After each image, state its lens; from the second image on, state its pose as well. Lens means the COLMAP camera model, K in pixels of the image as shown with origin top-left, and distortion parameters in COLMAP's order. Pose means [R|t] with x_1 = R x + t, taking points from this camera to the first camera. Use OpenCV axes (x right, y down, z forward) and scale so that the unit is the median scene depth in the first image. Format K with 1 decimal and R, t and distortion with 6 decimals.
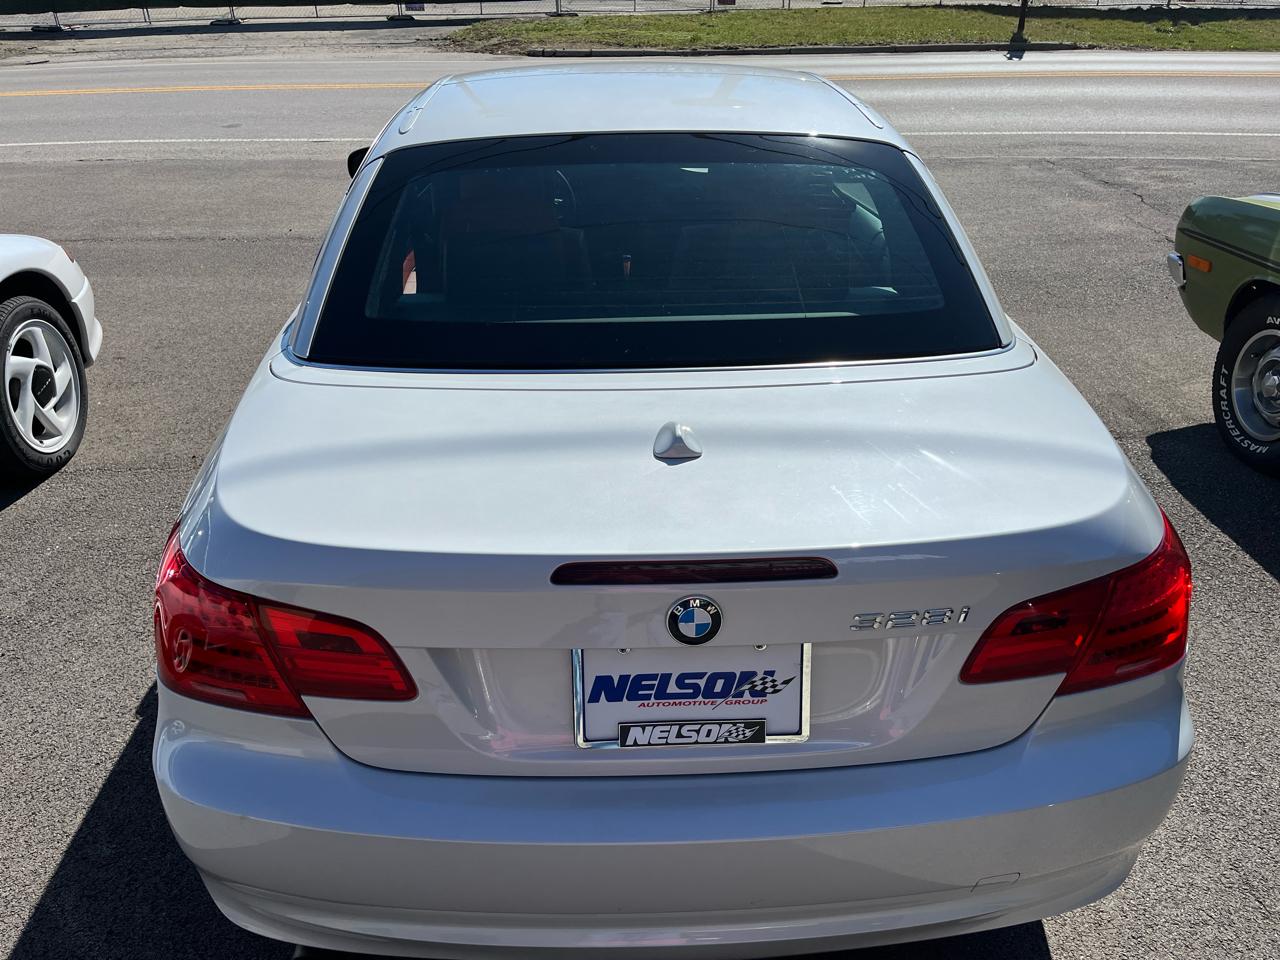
lens RADIAL K [[963.1, 0, 630.9], [0, 963.1, 471.8], [0, 0, 1]] dist [0.087993, -0.116518]
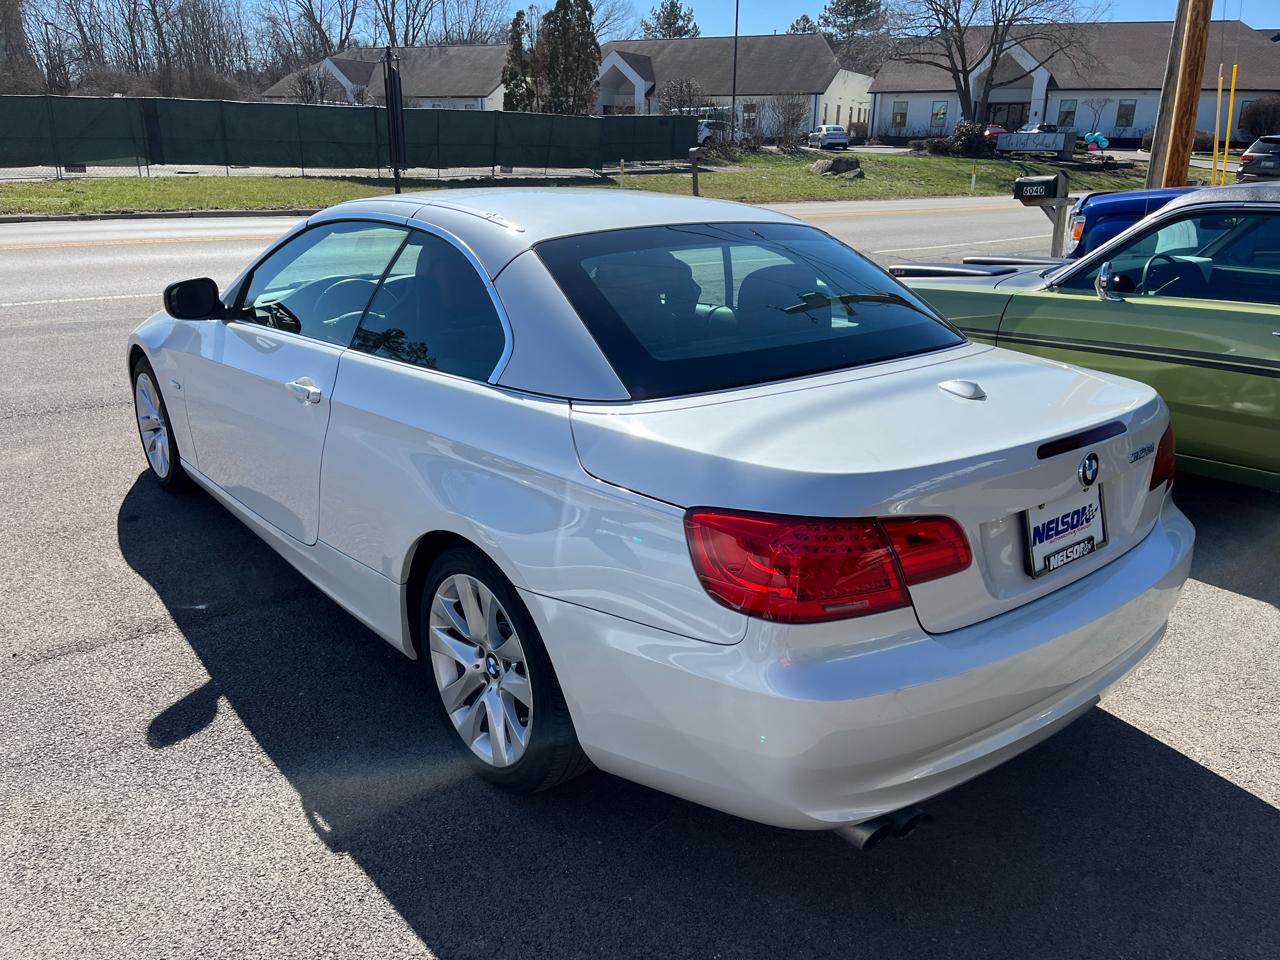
lens RADIAL K [[963.1, 0, 618.8], [0, 963.1, 490.4], [0, 0, 1]] dist [0.087993, -0.116518]
pose [[0.799359, -0.180134, 0.573216, -1.393774], [0.257334, 0.964716, -0.055692, 0.071873], [-0.542959, 0.192026, 0.817509, 0.094469]]
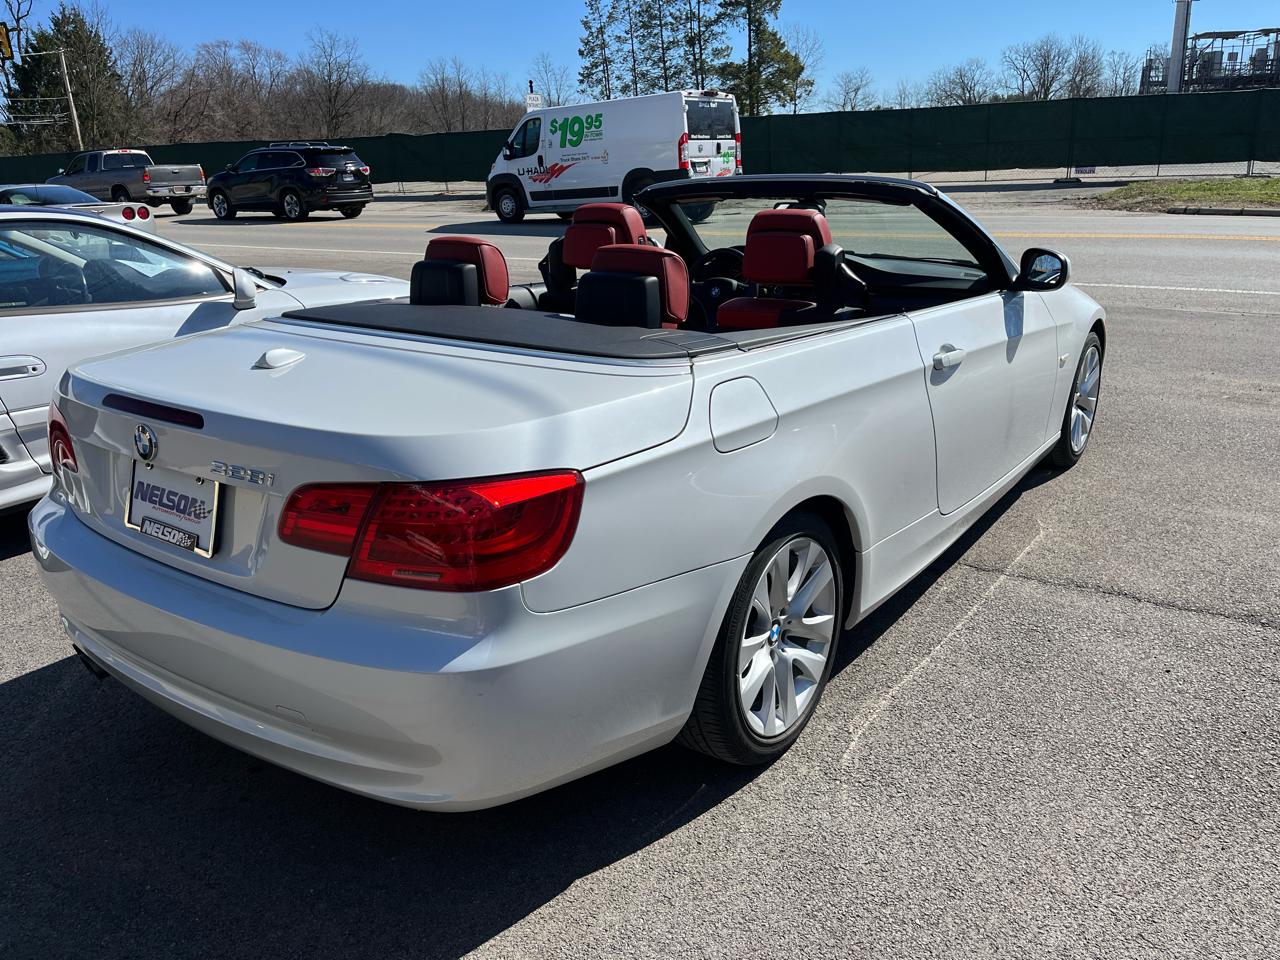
lens RADIAL K [[963.1, 0, 669.8], [0, 963.1, 473.5], [0, 0, 1]] dist [0.087993, -0.116518]
pose [[0.789406, 0.175778, -0.588167, 1.520097], [-0.262661, 0.962709, -0.064817, 0.078000], [0.554840, 0.205655, 0.806138, 0.207006]]
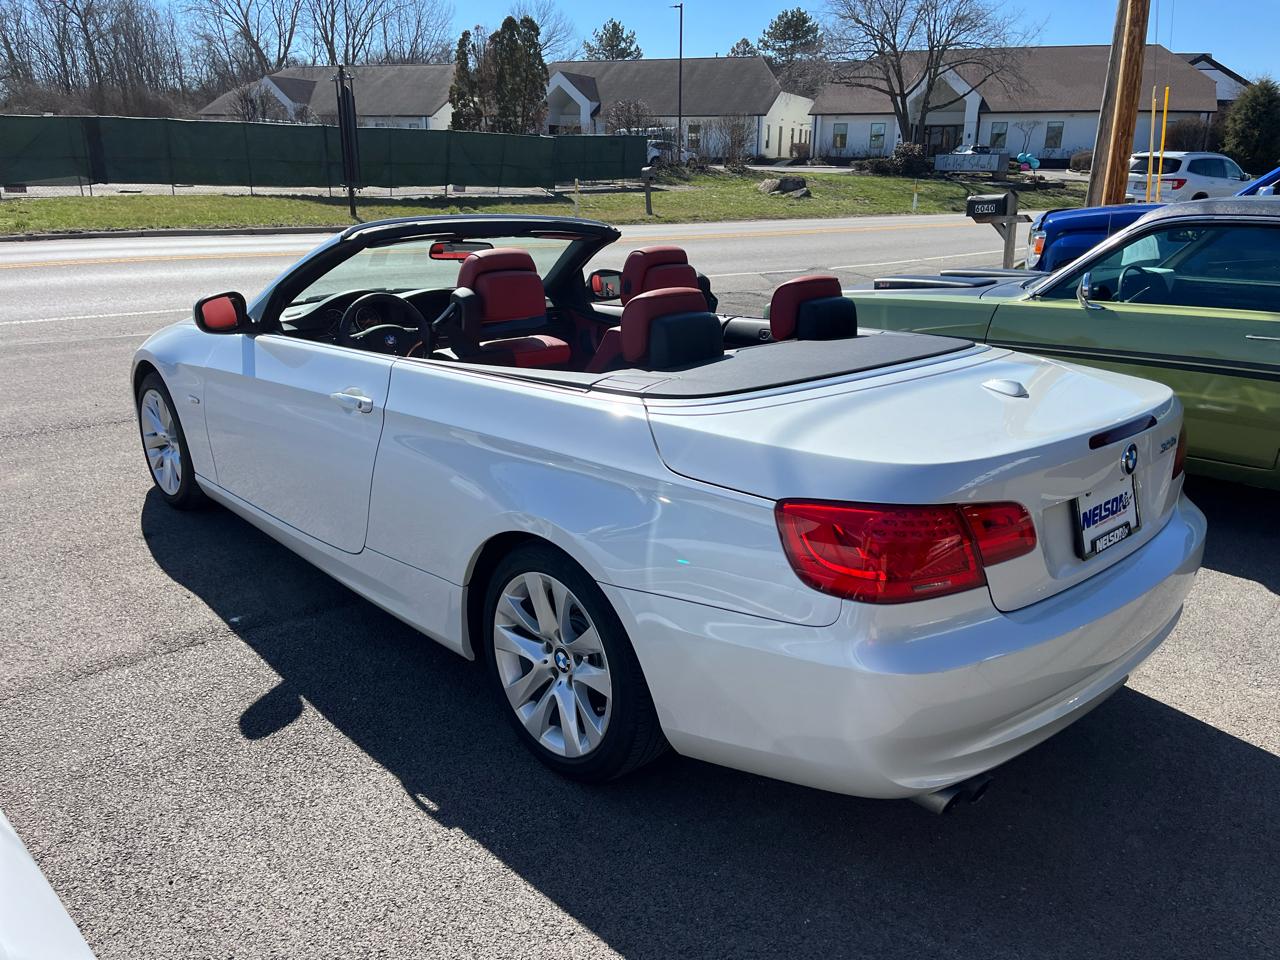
lens RADIAL K [[963.1, 0, 628.7], [0, 963.1, 492.4], [0, 0, 1]] dist [0.087993, -0.116518]
pose [[0.757546, -0.186660, 0.625525, -1.626629], [0.280661, 0.958290, -0.053936, 0.049922], [-0.589367, 0.216419, 0.778337, 0.151177]]
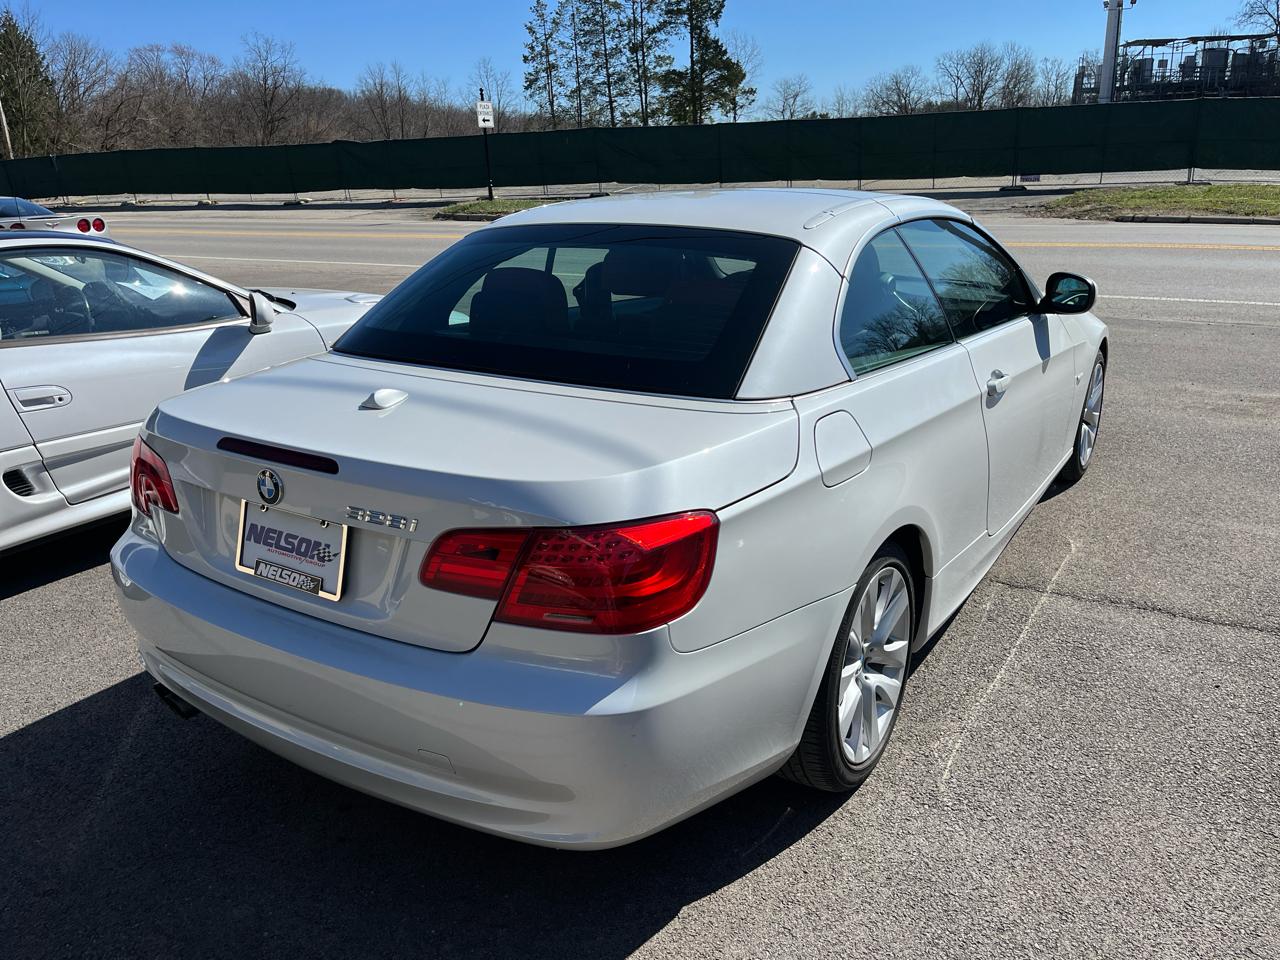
lens RADIAL K [[963.1, 0, 647.1], [0, 963.1, 479.3], [0, 0, 1]] dist [0.087993, -0.116518]
pose [[0.813356, 0.166353, -0.557475, 1.303530], [-0.248094, 0.965926, -0.073731, 0.100400], [0.526214, 0.198276, 0.826913, 0.038686]]
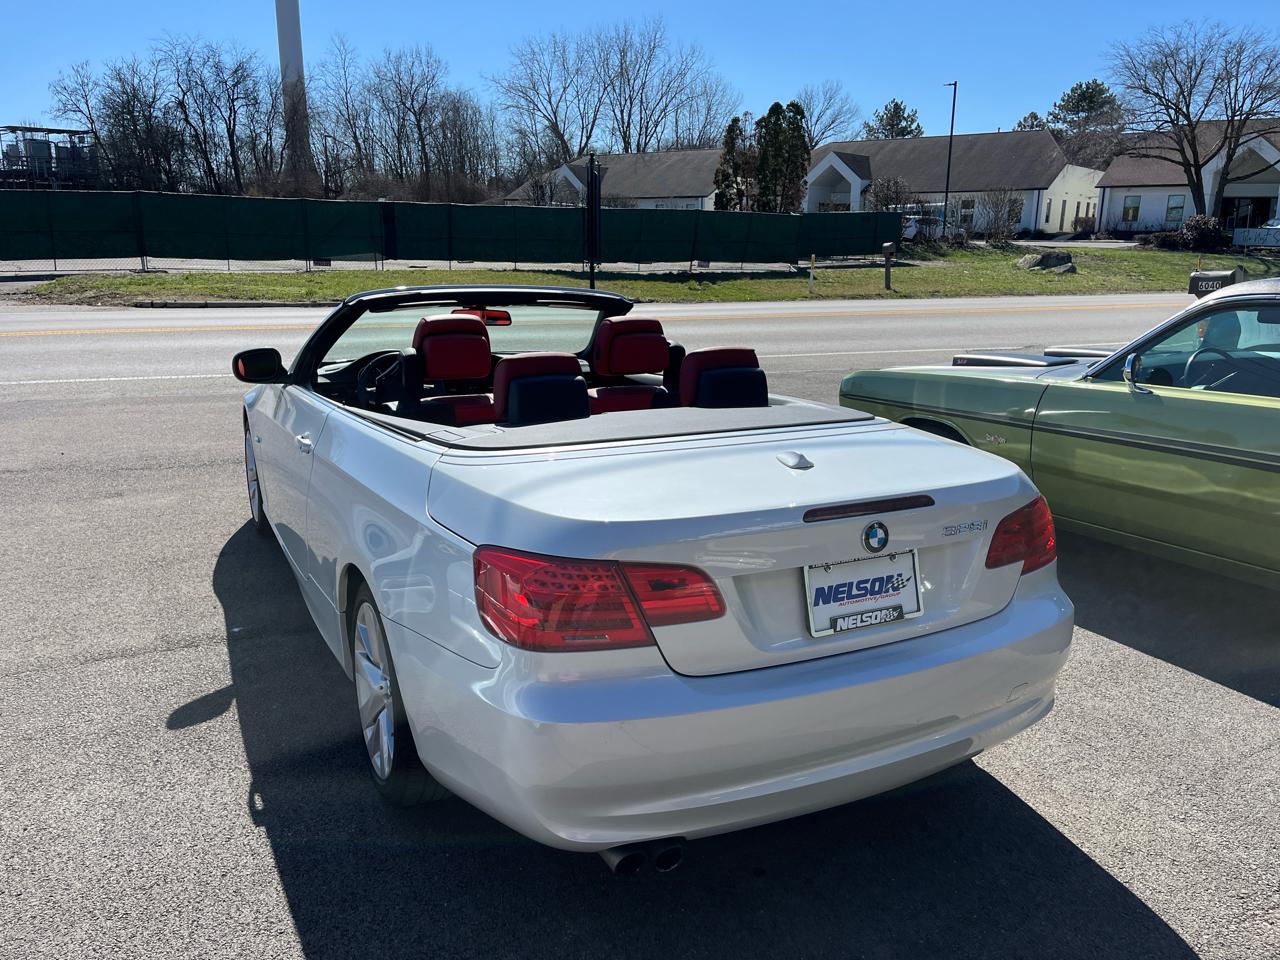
lens RADIAL K [[963.1, 0, 636.6], [0, 963.1, 487.9], [0, 0, 1]] dist [0.087993, -0.116518]
pose [[0.905616, -0.083610, 0.415775, -0.946709], [0.175433, 0.966418, -0.187775, 0.294704], [-0.386112, 0.242993, 0.889872, -0.351876]]
